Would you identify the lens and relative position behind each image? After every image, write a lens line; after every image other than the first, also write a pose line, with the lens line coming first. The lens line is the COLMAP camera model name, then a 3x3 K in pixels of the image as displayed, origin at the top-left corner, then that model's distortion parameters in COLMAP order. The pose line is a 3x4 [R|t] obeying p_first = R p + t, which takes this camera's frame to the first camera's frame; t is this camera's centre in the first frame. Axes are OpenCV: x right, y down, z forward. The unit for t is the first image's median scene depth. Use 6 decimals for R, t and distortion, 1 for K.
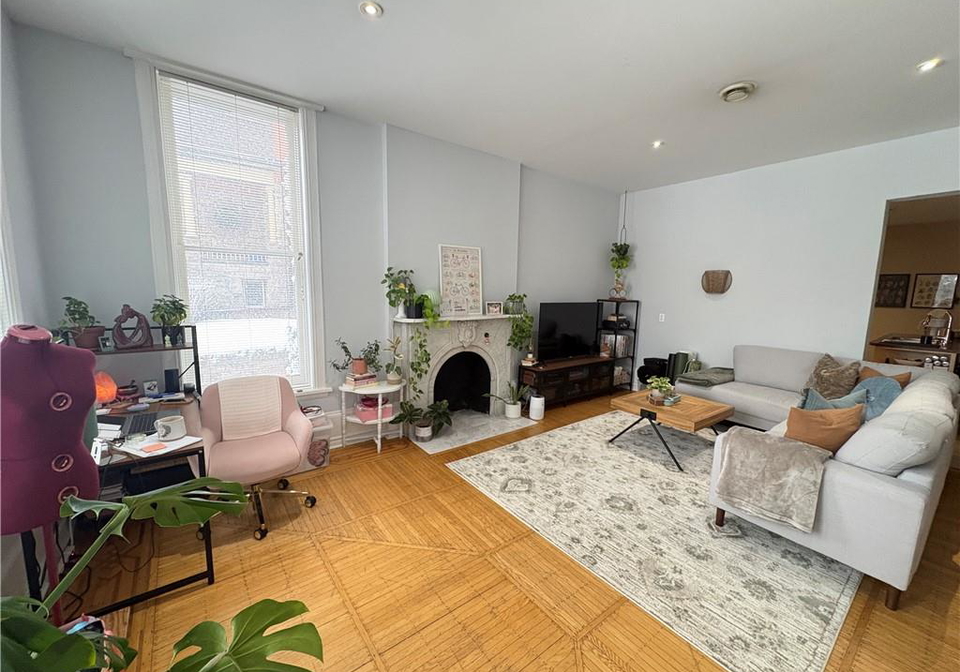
lens RADIAL K [[379.4, 0, 480.0], [0, 379.4, 336.0], [0, 0, 1]] dist [-0.000270, -0.000051]
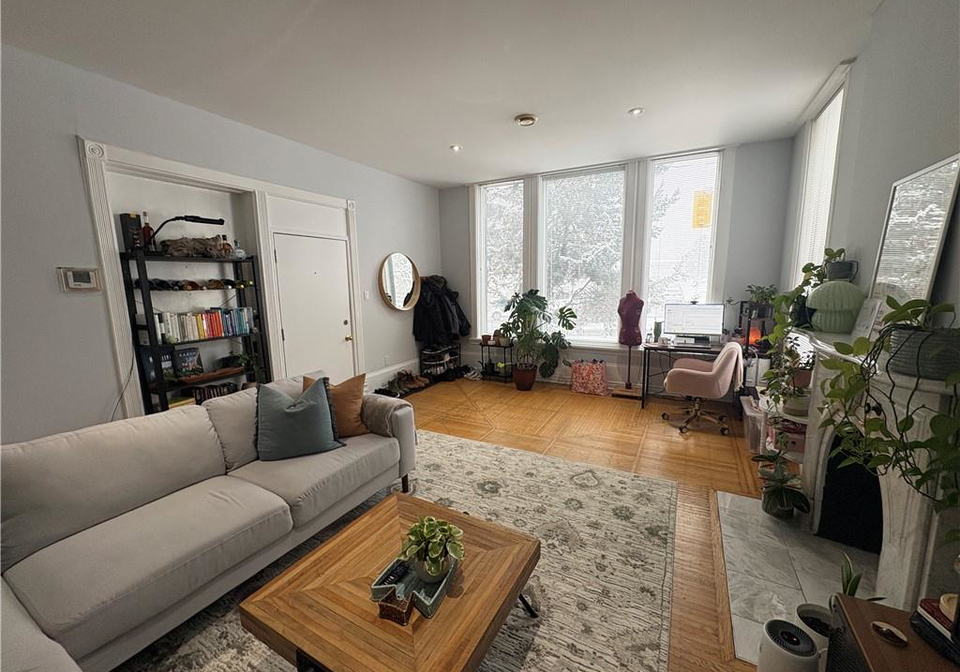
lens RADIAL K [[379.4, 0, 480.0], [0, 379.4, 336.0], [0, 0, 1]] dist [-0.000270, -0.000051]
pose [[-0.908378, 0.055319, -0.414475, 0.700190], [-0.058272, 0.964792, 0.256479, -0.193088], [0.414070, 0.257132, -0.873172, 1.570360]]
